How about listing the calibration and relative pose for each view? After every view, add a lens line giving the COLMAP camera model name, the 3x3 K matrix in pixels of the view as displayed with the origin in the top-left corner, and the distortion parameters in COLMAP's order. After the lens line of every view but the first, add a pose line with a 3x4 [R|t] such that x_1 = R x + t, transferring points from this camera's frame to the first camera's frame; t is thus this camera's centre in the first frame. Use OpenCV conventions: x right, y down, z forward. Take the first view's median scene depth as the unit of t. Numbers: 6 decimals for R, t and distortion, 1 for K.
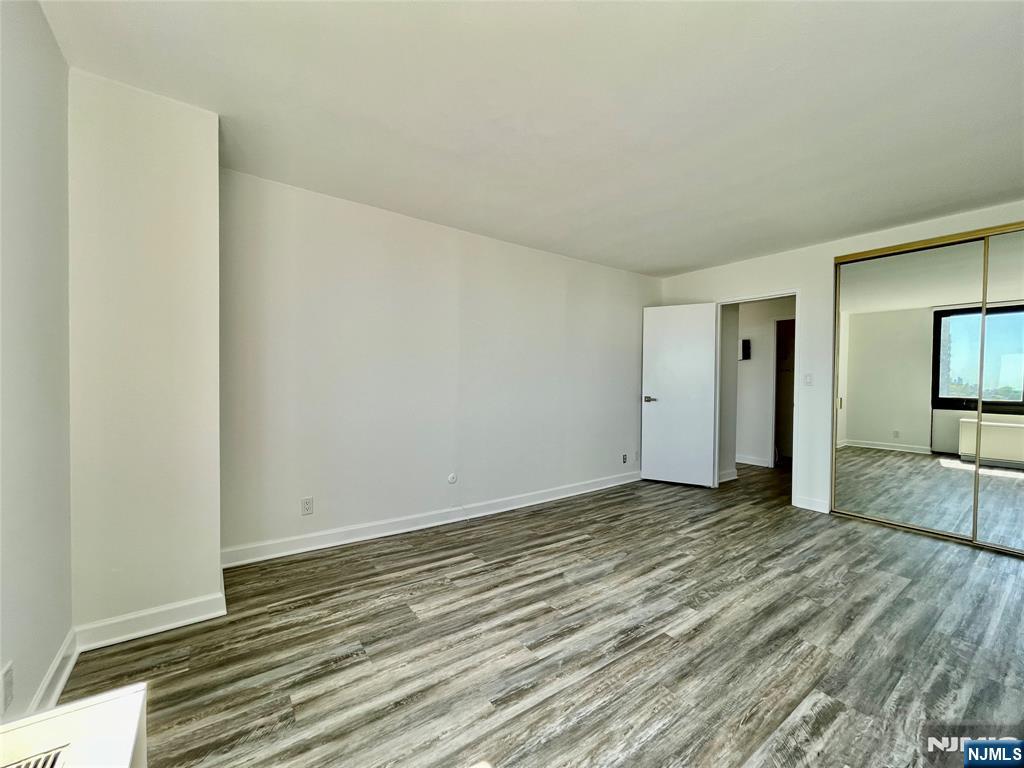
lens RADIAL K [[415.5, 0, 507.4], [0, 415.5, 383.8], [0, 0, 1]] dist [-0.002626, 0.001895]
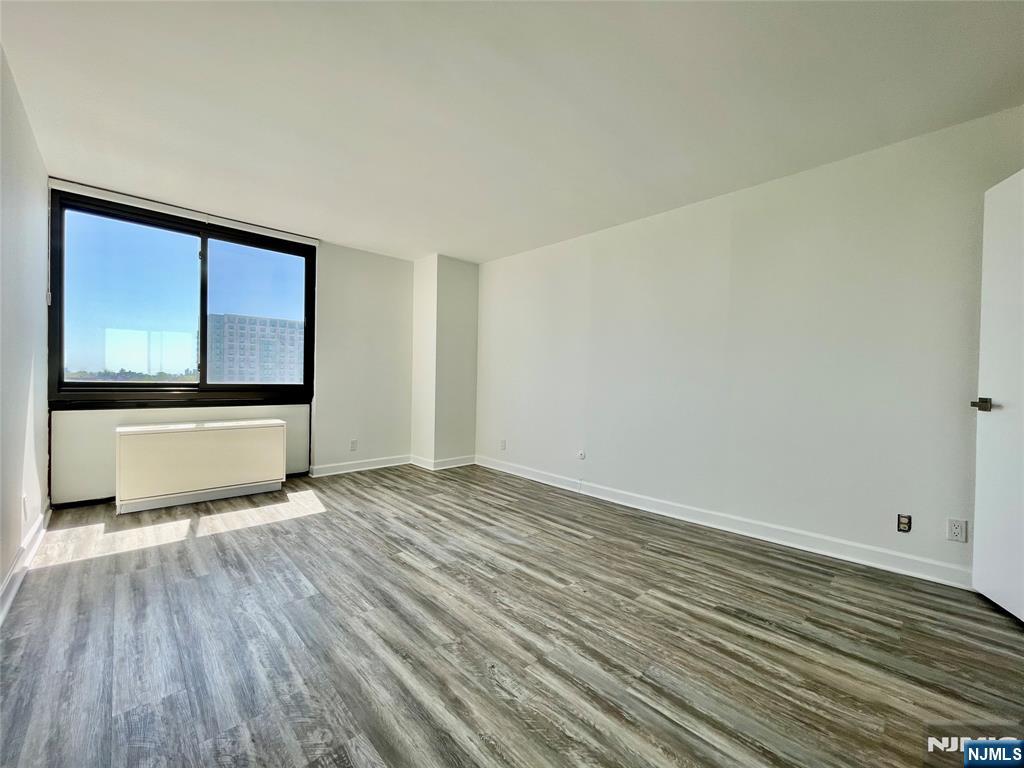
lens RADIAL K [[415.5, 0, 510.0], [0, 415.5, 383.9], [0, 0, 1]] dist [-0.002626, 0.001895]
pose [[0.137648, 0.004445, -0.990471, 1.244088], [-0.027934, 0.999610, 0.000604, 0.052973], [0.990087, 0.027584, 0.137718, 0.835848]]
